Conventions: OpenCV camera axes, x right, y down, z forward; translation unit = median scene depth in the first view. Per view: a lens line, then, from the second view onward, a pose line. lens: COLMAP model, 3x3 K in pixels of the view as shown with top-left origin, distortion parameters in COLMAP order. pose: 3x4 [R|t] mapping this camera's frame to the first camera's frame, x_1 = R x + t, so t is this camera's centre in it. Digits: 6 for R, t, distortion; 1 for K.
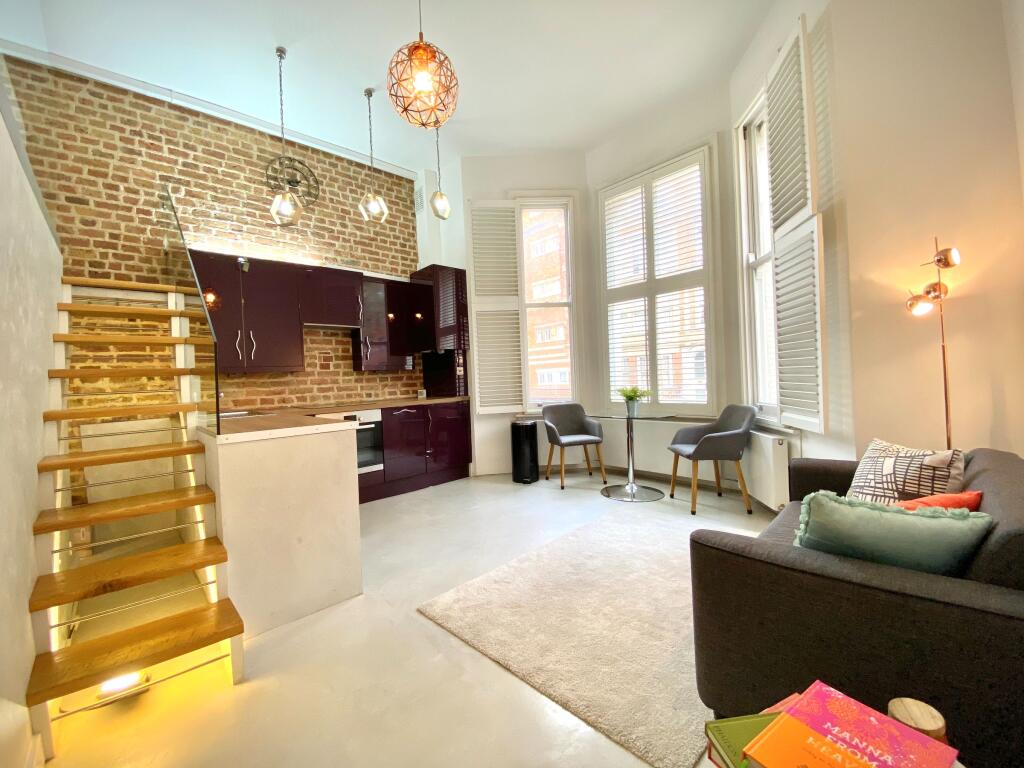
lens RADIAL K [[419.3, 0, 512.2], [0, 419.3, 380.8], [0, 0, 1]] dist [0.022370, -0.023295]
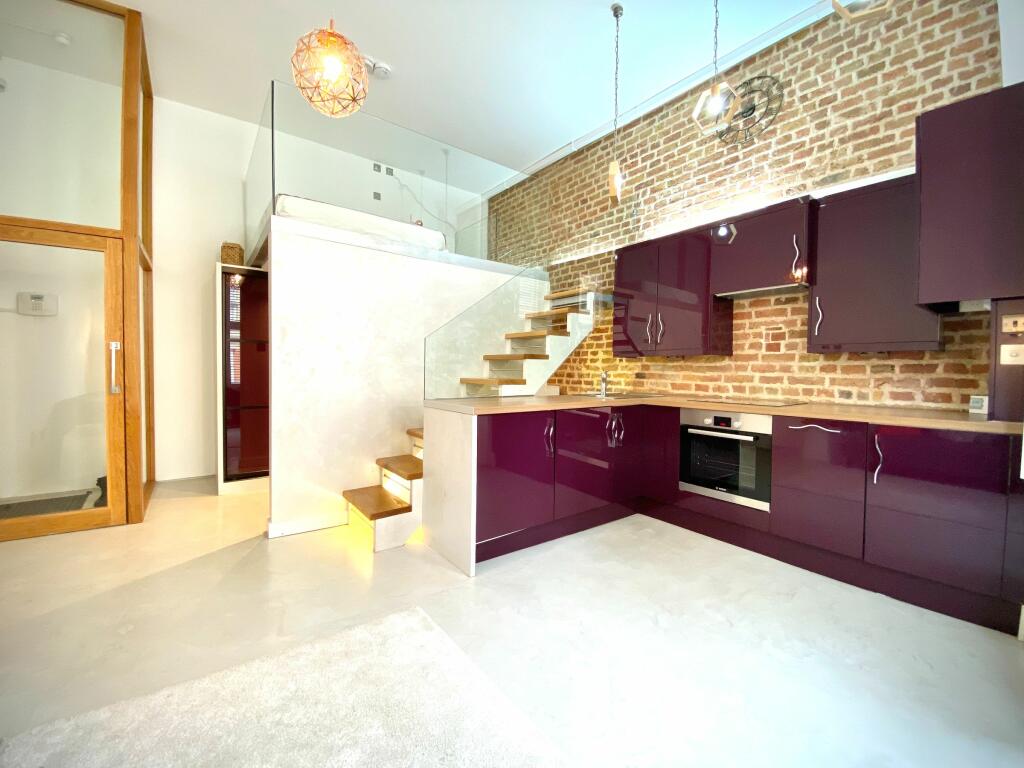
lens RADIAL K [[419.3, 0, 512.2], [0, 419.3, 380.8], [0, 0, 1]] dist [0.022370, -0.023295]
pose [[-0.114559, 0.066944, -0.991158, 0.328574], [-0.016156, 0.997469, 0.069237, -0.020237], [0.993285, 0.023945, -0.113187, 0.653299]]
